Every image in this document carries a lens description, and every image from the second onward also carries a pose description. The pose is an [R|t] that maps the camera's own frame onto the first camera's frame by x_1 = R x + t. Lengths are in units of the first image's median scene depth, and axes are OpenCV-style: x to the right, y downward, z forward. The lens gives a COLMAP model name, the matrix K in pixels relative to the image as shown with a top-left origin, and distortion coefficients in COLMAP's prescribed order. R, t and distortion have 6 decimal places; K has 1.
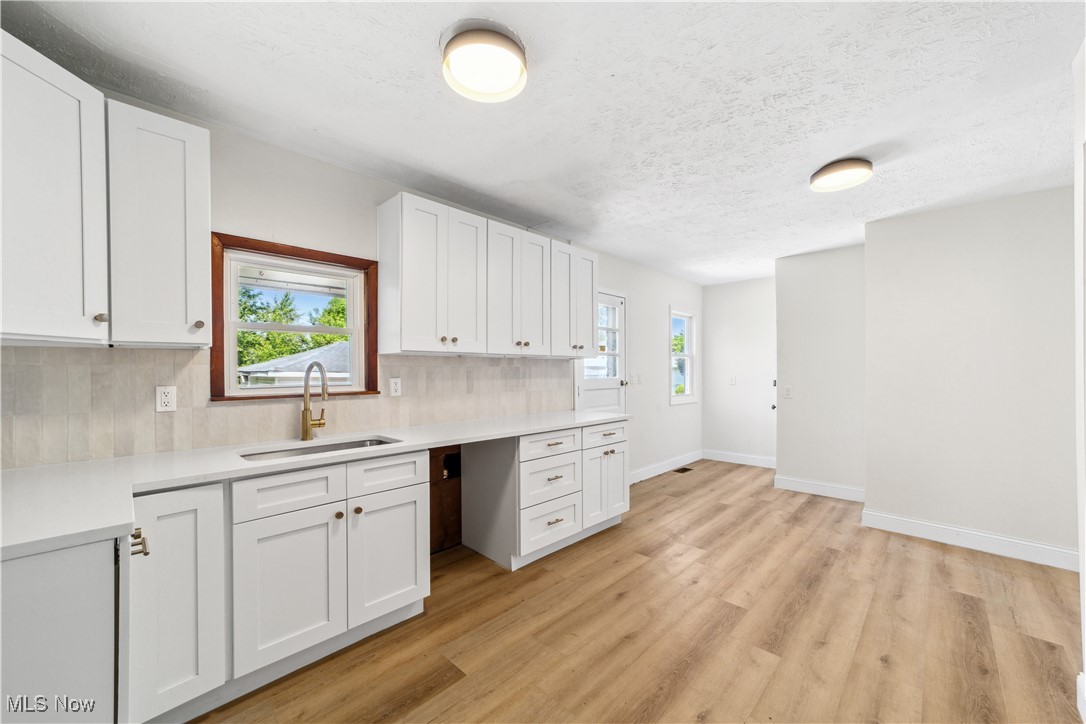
lens RADIAL K [[419.2, 0, 540.2], [0, 419.2, 370.3], [0, 0, 1]] dist [-0.013694, 0.006403]
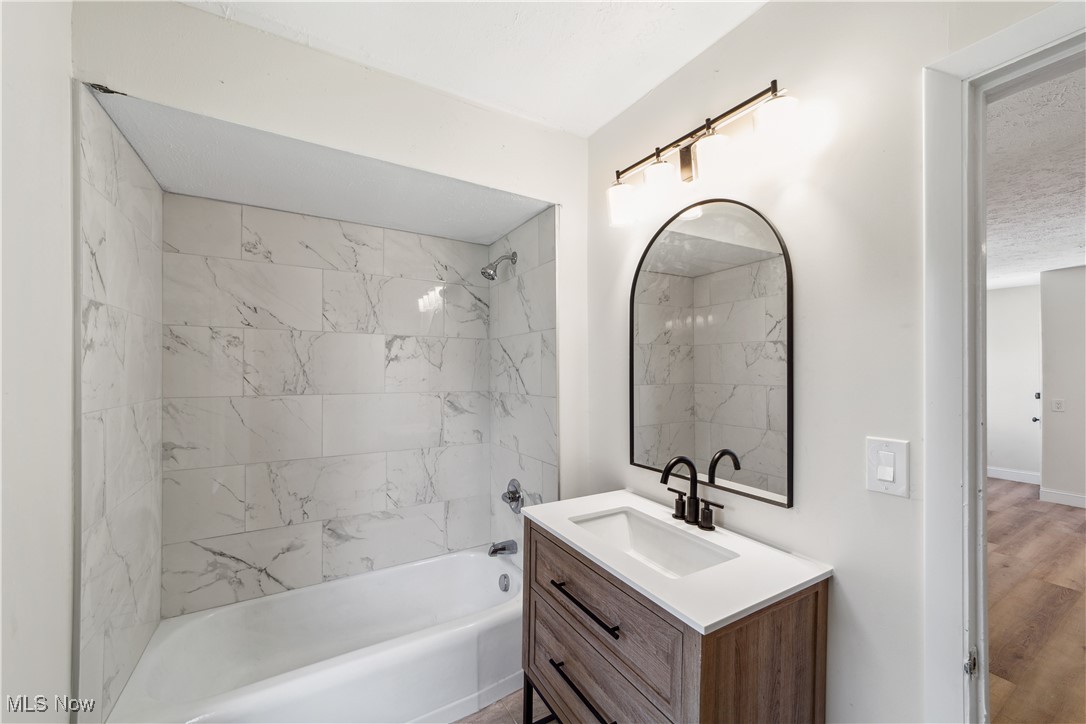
lens RADIAL K [[419.2, 0, 542.3], [0, 419.2, 366.5], [0, 0, 1]] dist [-0.013694, 0.006403]
pose [[0.967431, 0.009169, -0.252968, -0.555928], [-0.011762, 0.999893, -0.008741, -0.025761], [0.252861, 0.011432, 0.967435, -0.435006]]
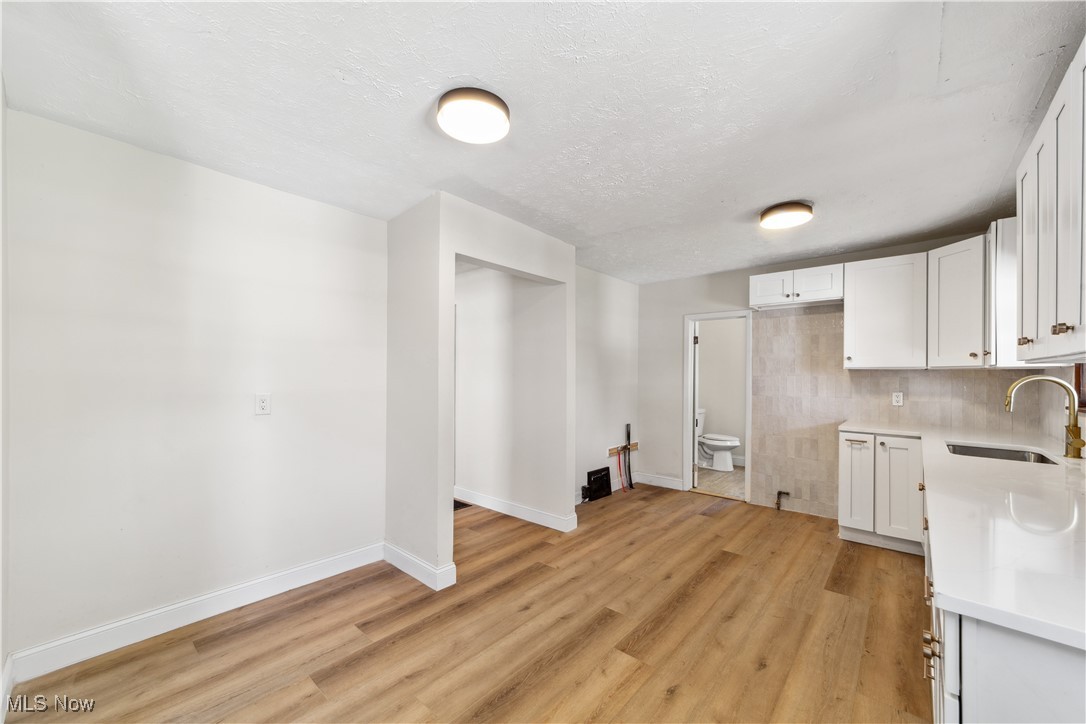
lens RADIAL K [[419.2, 0, 539.6], [0, 419.2, 375.7], [0, 0, 1]] dist [-0.013694, 0.006403]
pose [[-0.999027, -0.001608, -0.044071, 0.574196], [-0.001721, 0.999995, 0.002532, -0.016735], [0.044067, 0.002605, -0.999025, 1.555837]]
